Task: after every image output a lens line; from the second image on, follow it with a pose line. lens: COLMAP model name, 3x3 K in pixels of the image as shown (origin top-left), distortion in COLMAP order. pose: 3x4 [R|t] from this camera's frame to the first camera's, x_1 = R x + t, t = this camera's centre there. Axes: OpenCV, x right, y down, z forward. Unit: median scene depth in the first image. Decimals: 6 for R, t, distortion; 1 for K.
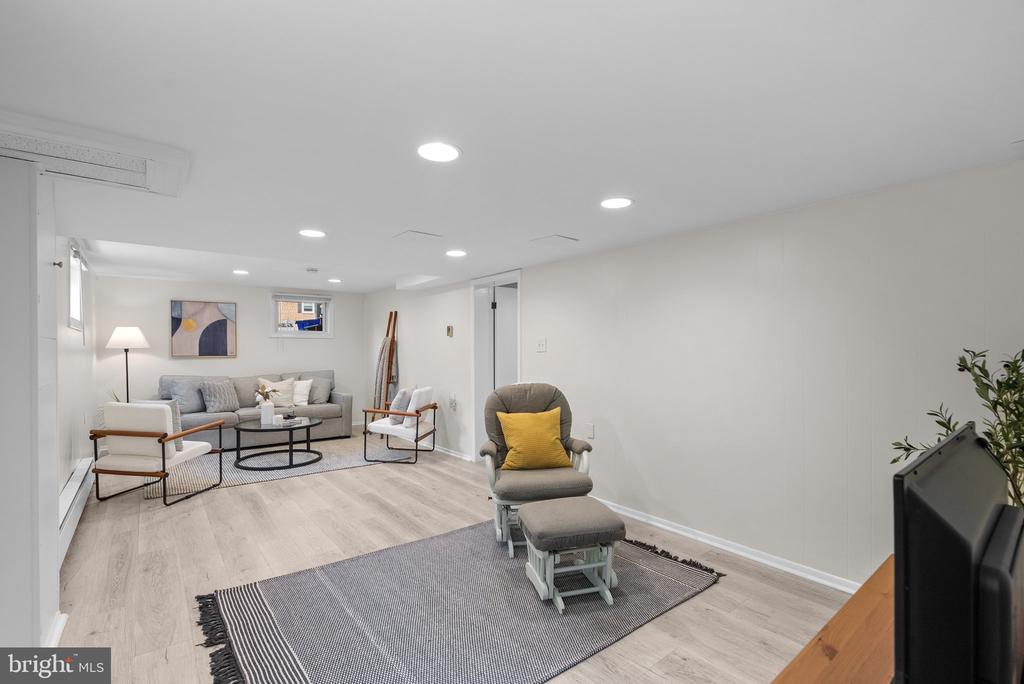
lens RADIAL K [[457.0, 0, 503.8], [0, 457.0, 346.2], [0, 0, 1]] dist [-0.000033, -0.000042]
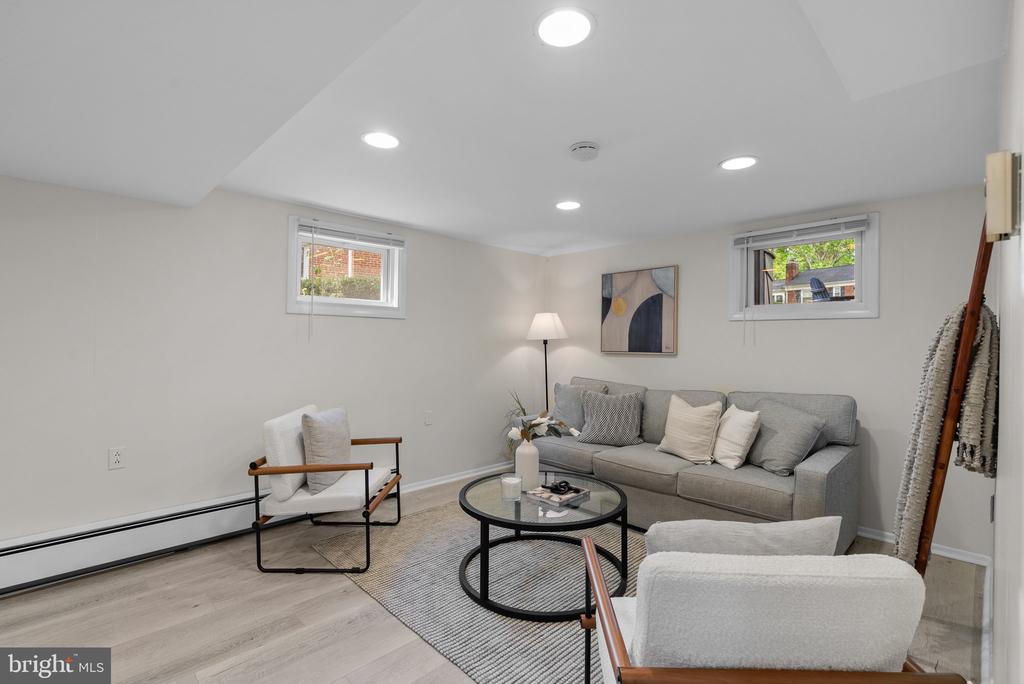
lens RADIAL K [[465.1, 0, 512.8], [0, 465.1, 340.1], [0, 0, 1]] dist [-0.002311, 0.000177]
pose [[0.124079, 0.001276, -0.992272, -0.006750], [-0.002051, 0.999997, 0.001029, 0.004197], [0.992270, 0.001908, 0.124081, 0.762764]]
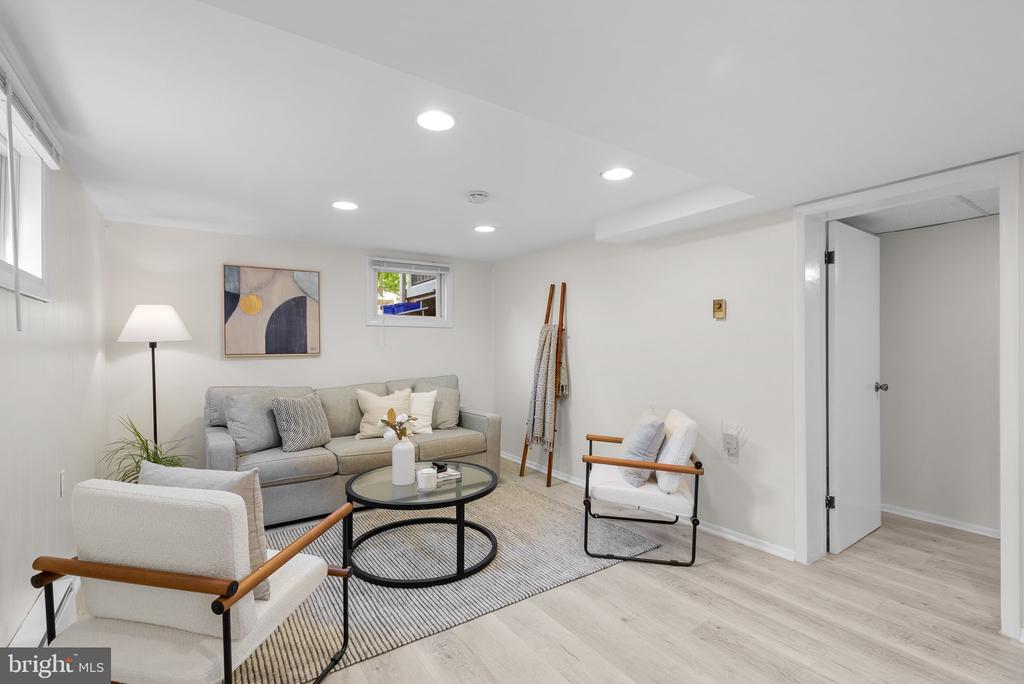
lens RADIAL K [[465.1, 0, 512.8], [0, 465.1, 340.1], [0, 0, 1]] dist [-0.002311, 0.000177]
pose [[0.998523, -0.001891, -0.054299, -0.298805], [0.001726, 0.999994, -0.003079, 0.005109], [0.054305, 0.002981, 0.998520, 0.387021]]
